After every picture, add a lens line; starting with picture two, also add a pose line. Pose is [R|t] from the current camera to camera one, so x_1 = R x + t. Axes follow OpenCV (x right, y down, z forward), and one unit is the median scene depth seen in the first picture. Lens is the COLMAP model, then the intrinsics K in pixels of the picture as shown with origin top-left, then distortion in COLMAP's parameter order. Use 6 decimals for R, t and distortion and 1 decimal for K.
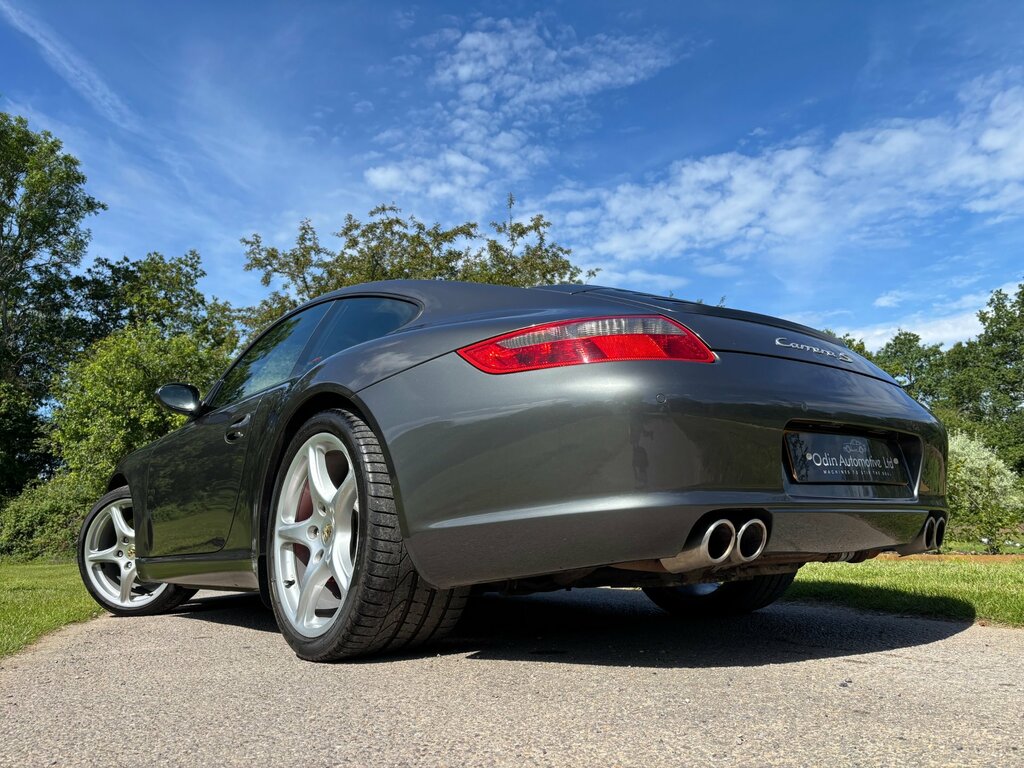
lens RADIAL K [[775.1, 0, 514.5], [0, 775.1, 385.7], [0, 0, 1]] dist [0.027851, -0.002619]
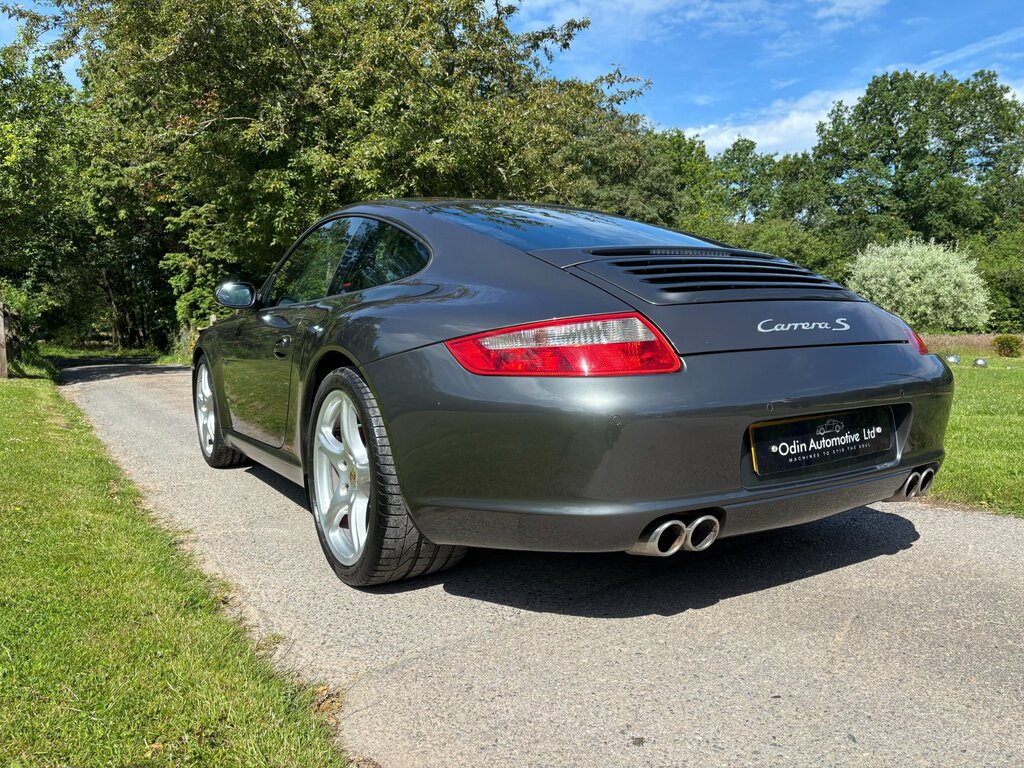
lens RADIAL K [[774.6, 0, 508.2], [0, 774.6, 384.3], [0, 0, 1]] dist [0.042350, -0.041645]
pose [[0.966687, 0.004241, 0.255927, -0.149330], [-0.070045, 0.966080, 0.248562, 0.029646], [-0.246192, -0.258208, 0.934194, 0.236980]]
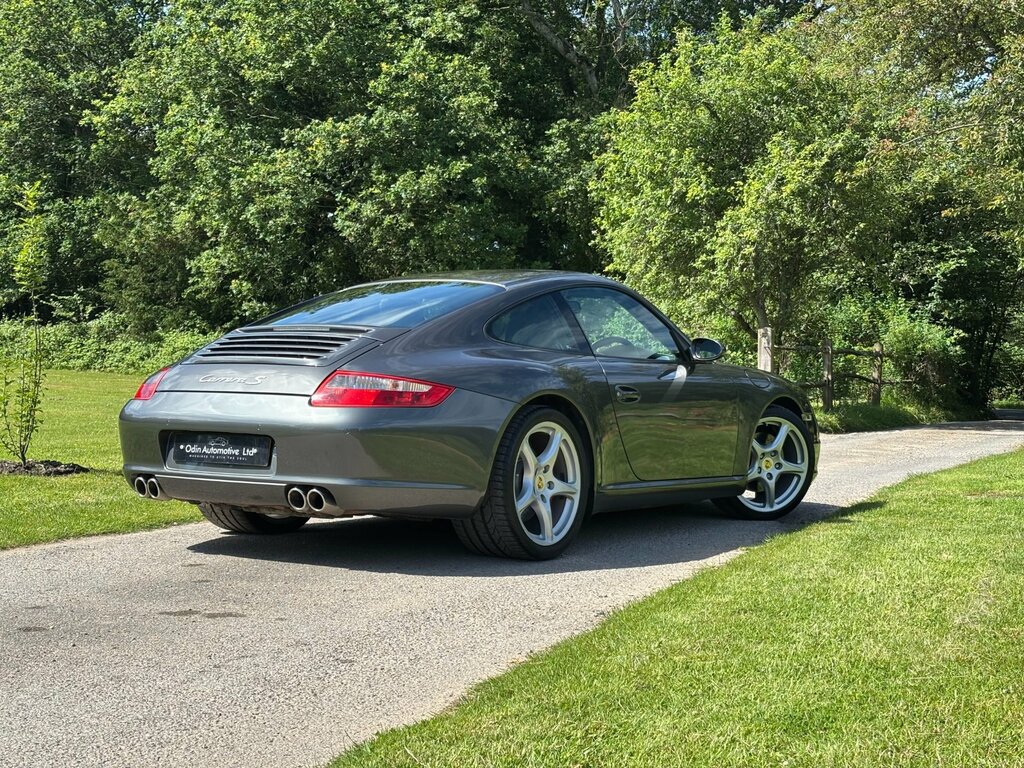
lens RADIAL K [[1539.4, 0, 512.0], [0, 1539.4, 384.0], [0, 0, 1]] dist [0.185004, -0.587121]
pose [[0.743089, 0.061144, -0.666394, 0.225625], [0.084850, 0.979171, 0.184457, -0.043383], [0.663792, -0.193611, 0.722423, -0.019277]]
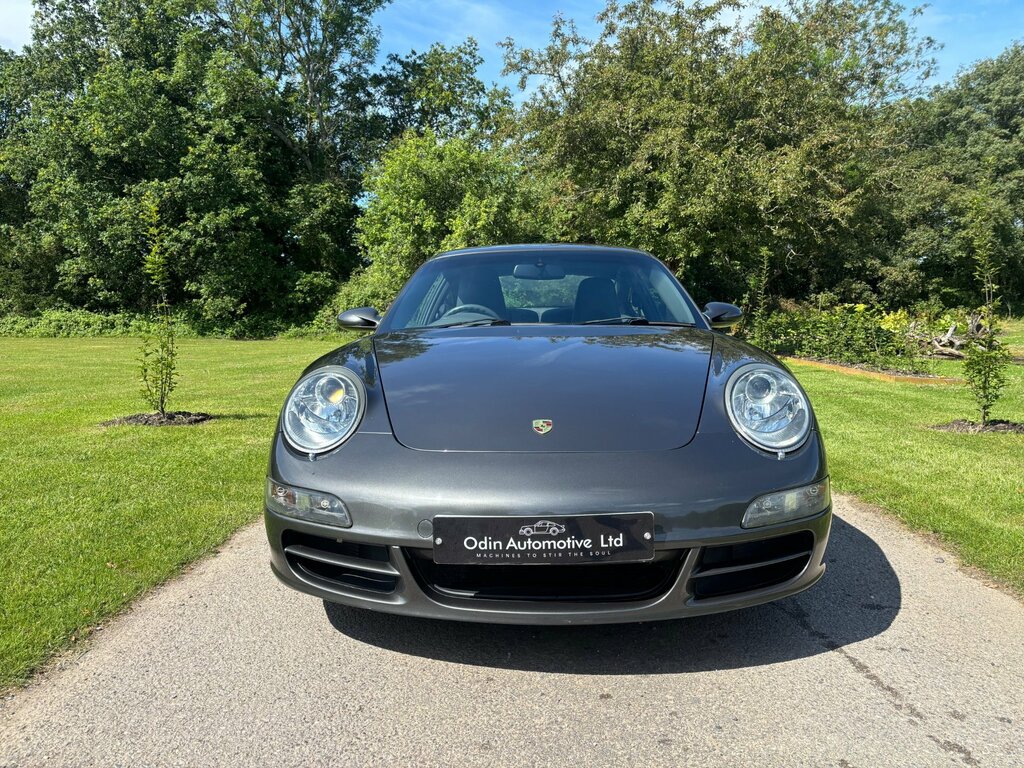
lens RADIAL K [[774.6, 0, 508.2], [0, 774.6, 384.3], [0, 0, 1]] dist [0.042350, -0.041645]
pose [[0.930857, 0.058124, -0.360730, 0.040350], [0.047484, 0.959650, 0.277159, -0.036560], [0.362284, -0.275125, 0.890537, -0.004061]]
